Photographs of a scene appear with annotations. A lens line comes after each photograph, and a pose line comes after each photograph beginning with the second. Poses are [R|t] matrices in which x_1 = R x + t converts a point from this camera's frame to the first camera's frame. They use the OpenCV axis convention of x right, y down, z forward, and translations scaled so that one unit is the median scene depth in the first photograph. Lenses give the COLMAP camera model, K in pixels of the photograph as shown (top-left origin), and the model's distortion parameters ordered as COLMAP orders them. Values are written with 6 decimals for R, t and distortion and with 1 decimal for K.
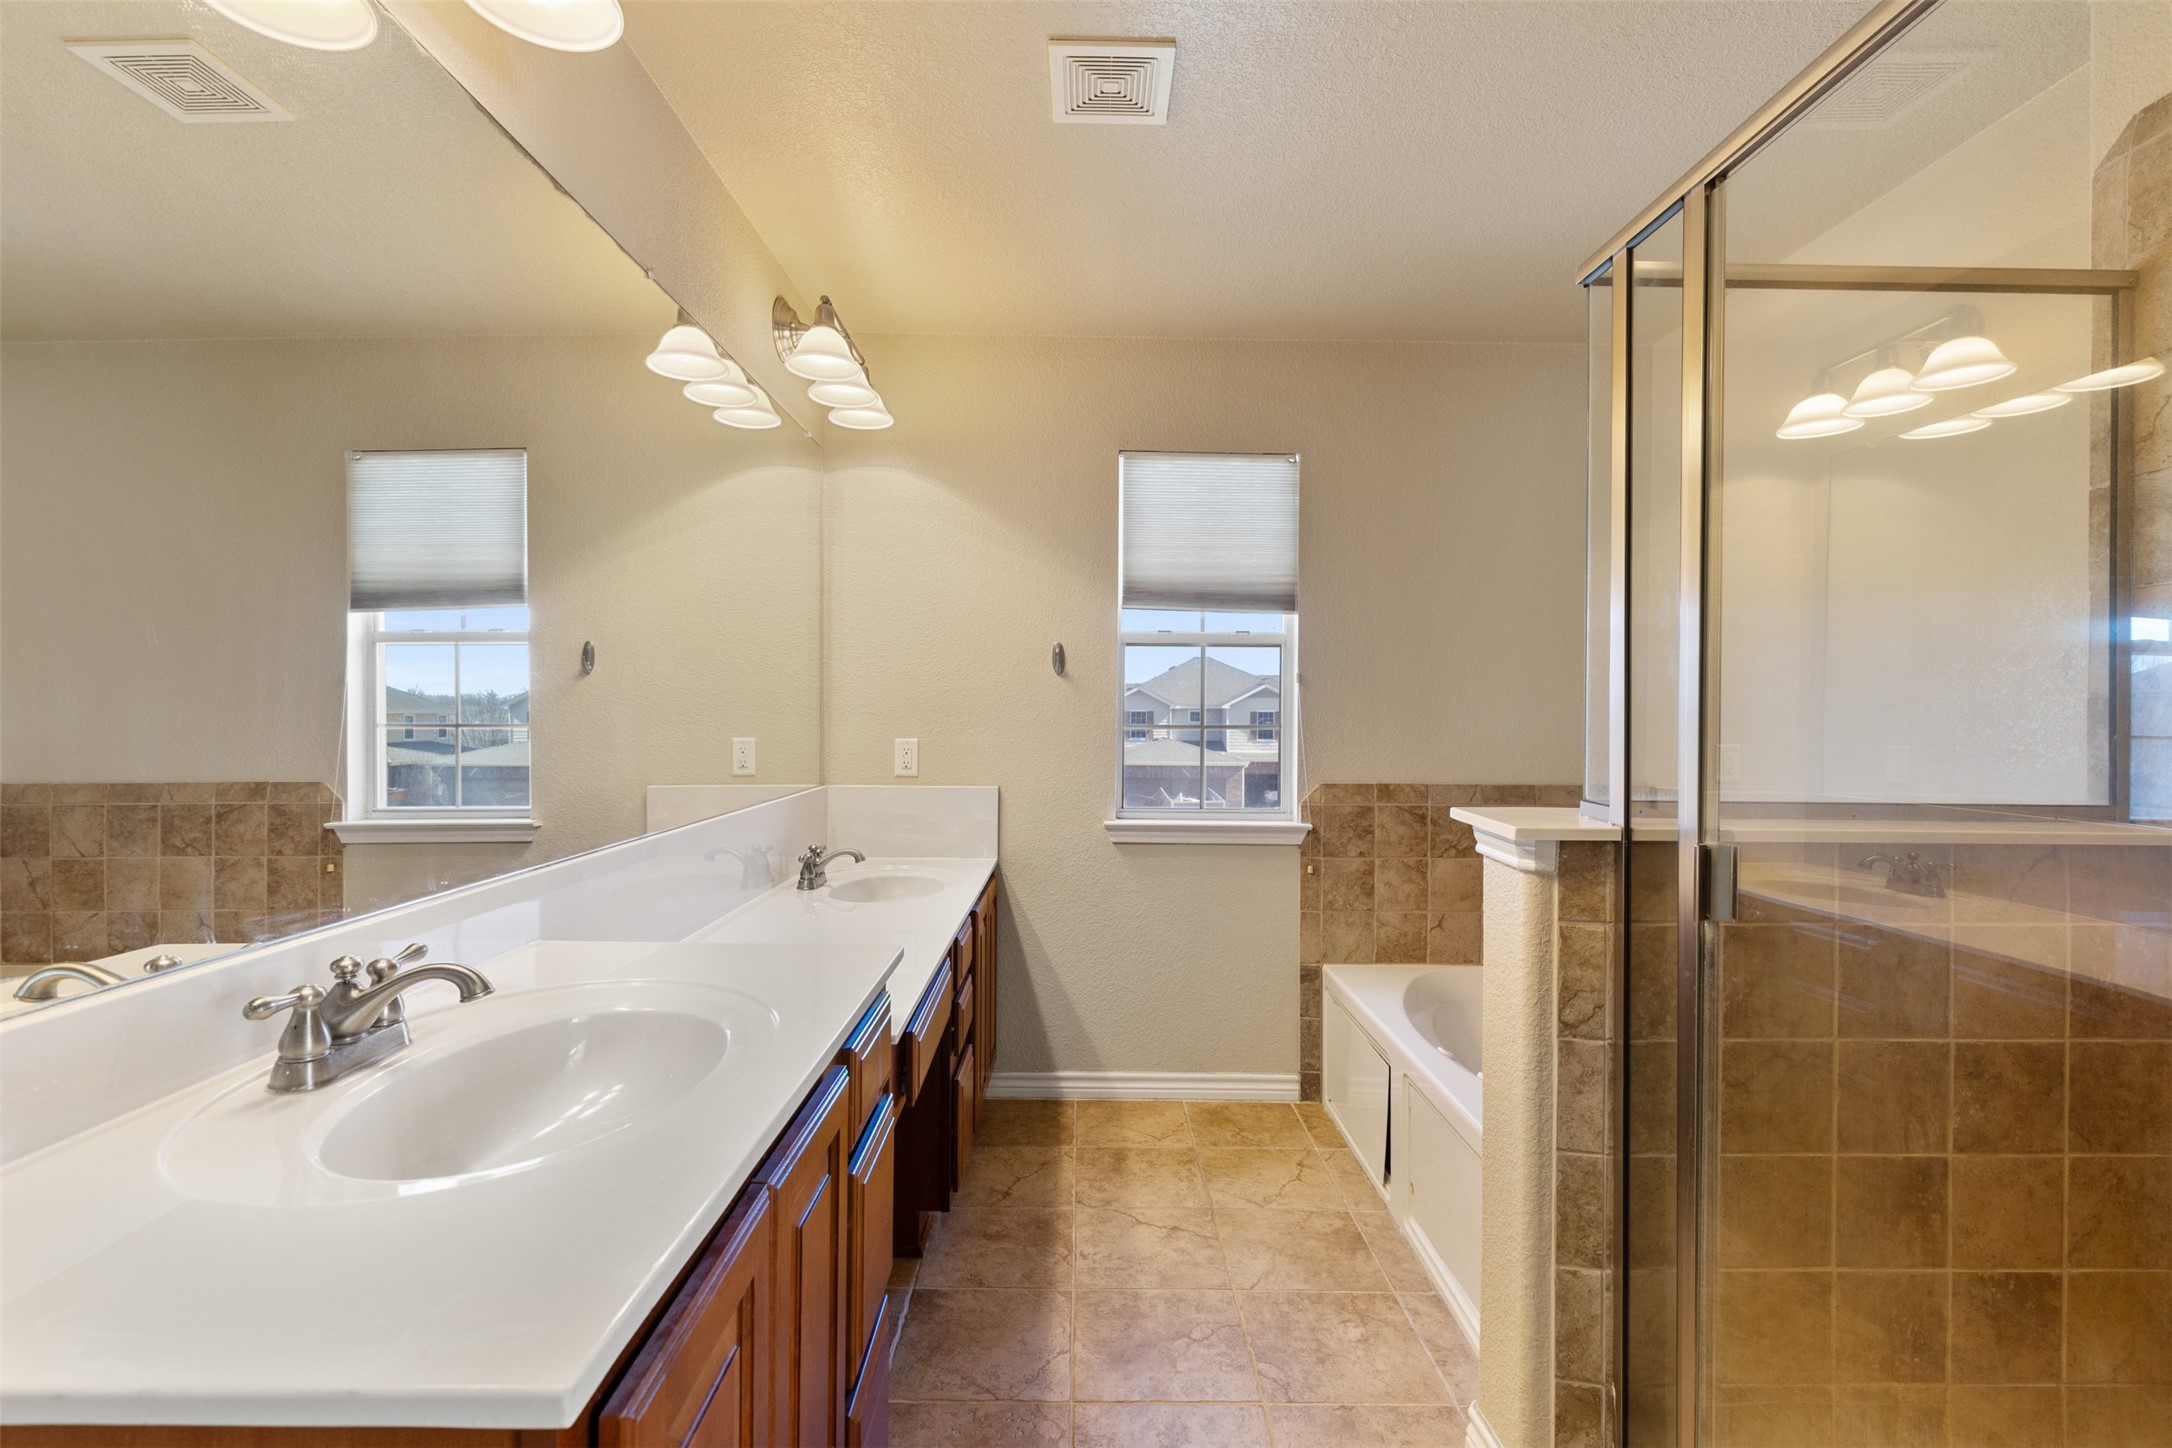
lens RADIAL K [[979.7, 0, 1091.8], [0, 979.7, 705.1], [0, 0, 1]] dist [0.006039, -0.000443]
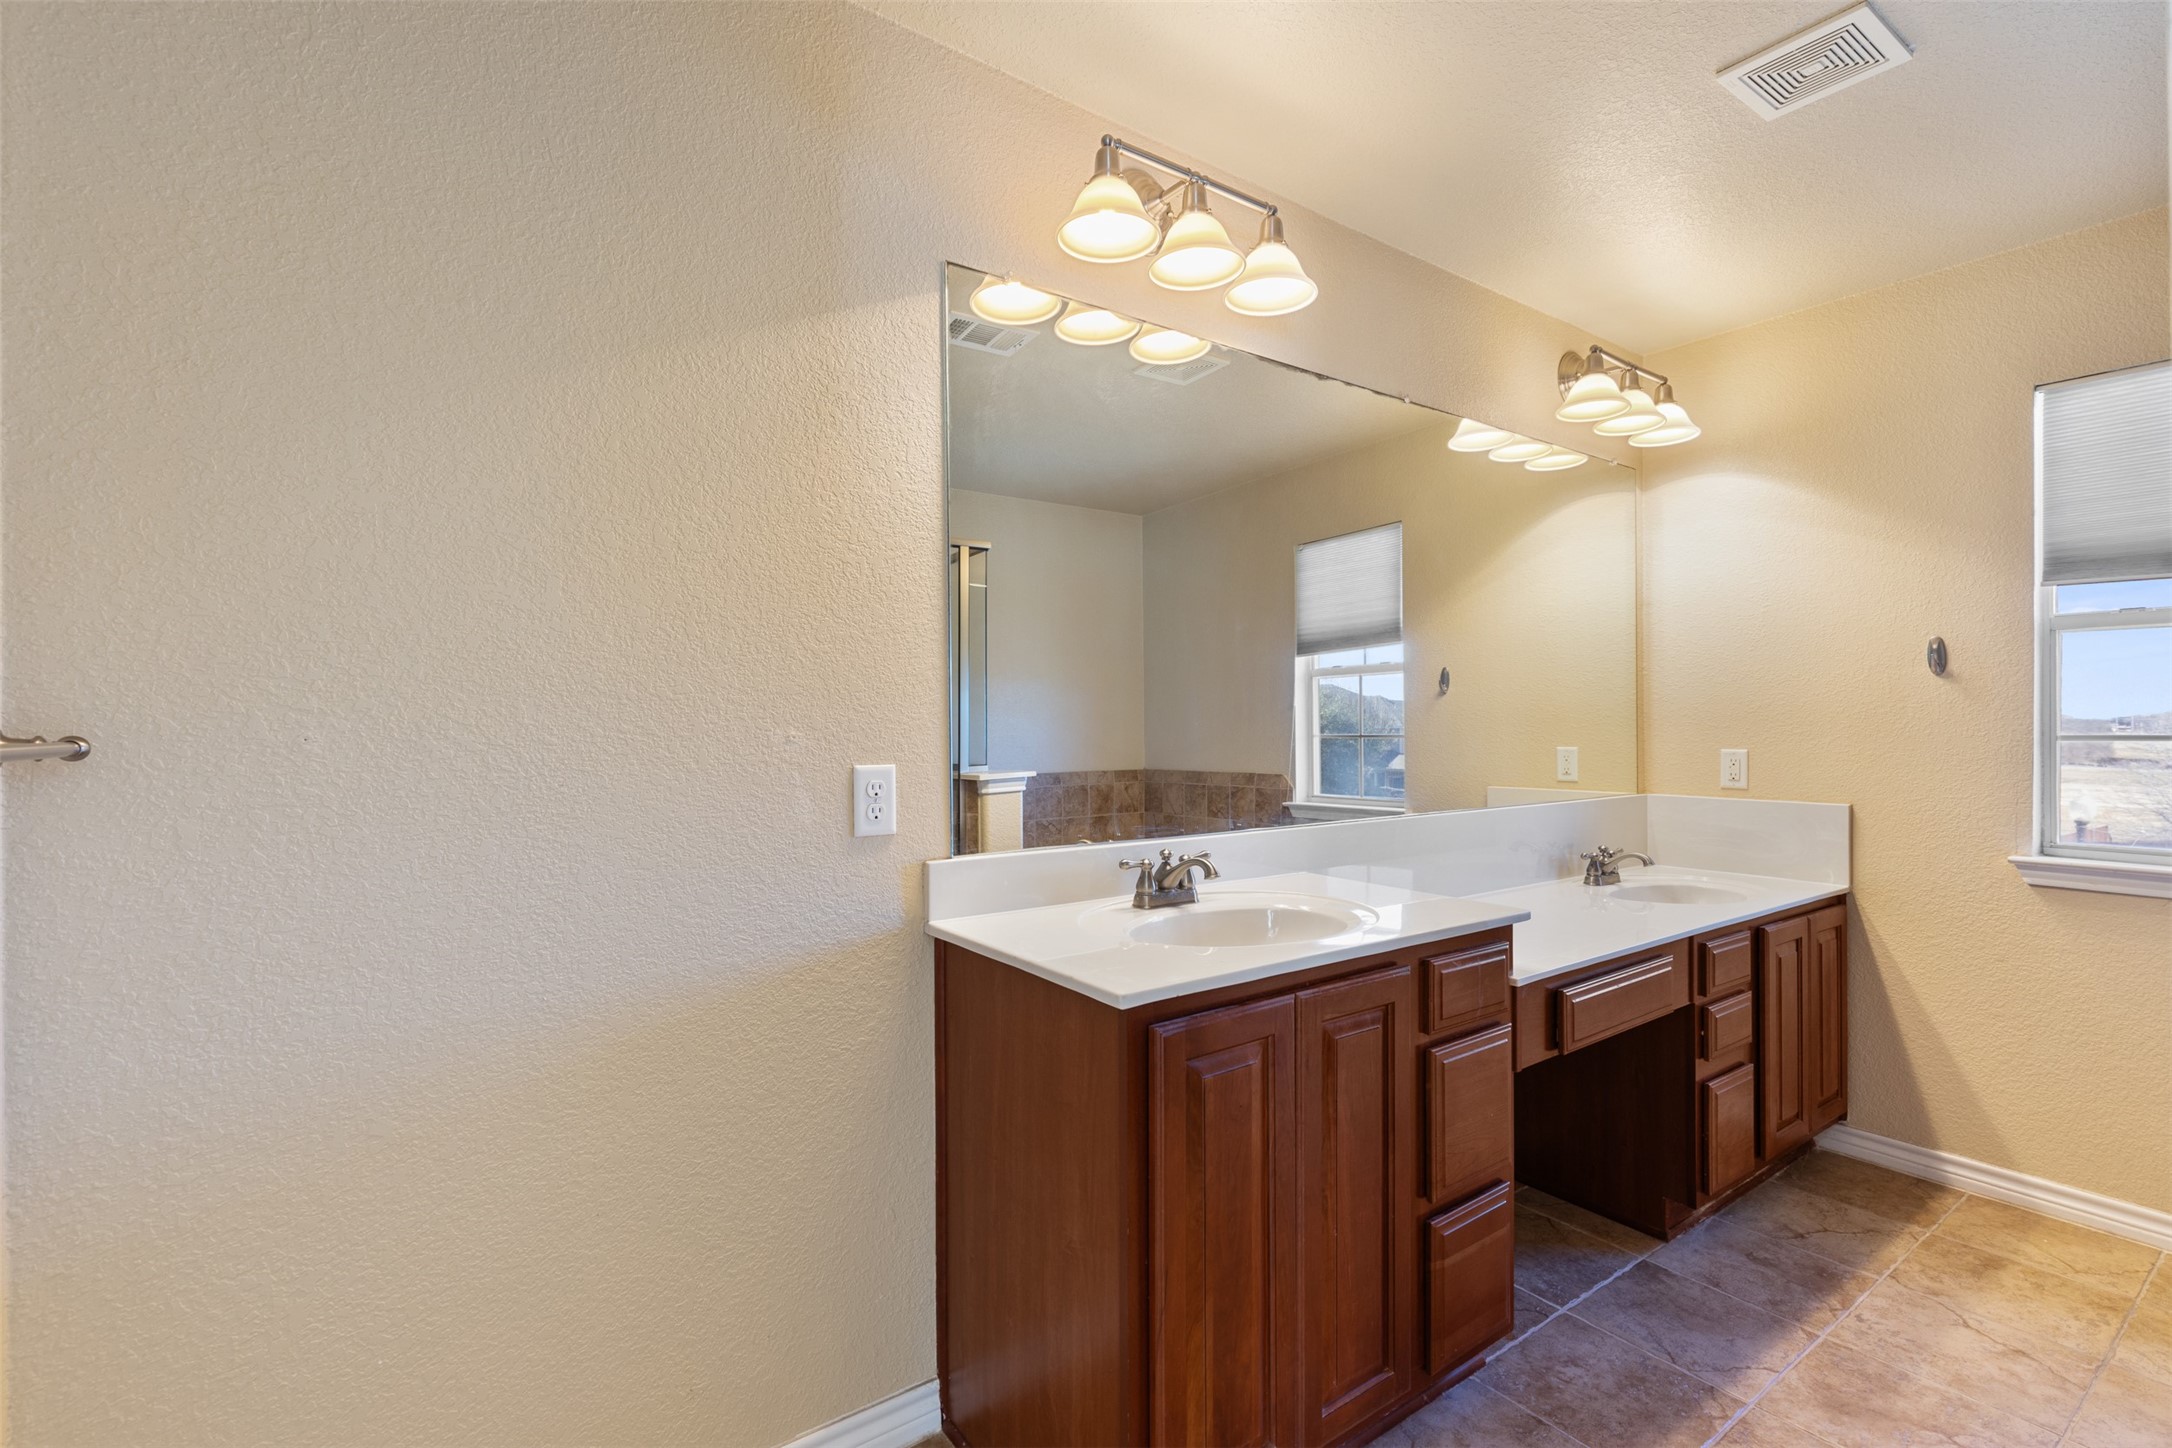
lens RADIAL K [[986.9, 0, 1071.5], [0, 986.9, 676.0], [0, 0, 1]] dist [0.001404, -0.000290]
pose [[0.564023, -0.050069, -0.824240, 0.265576], [0.014071, 0.998598, -0.051032, 0.002418], [0.825639, 0.017185, 0.563937, -0.094459]]
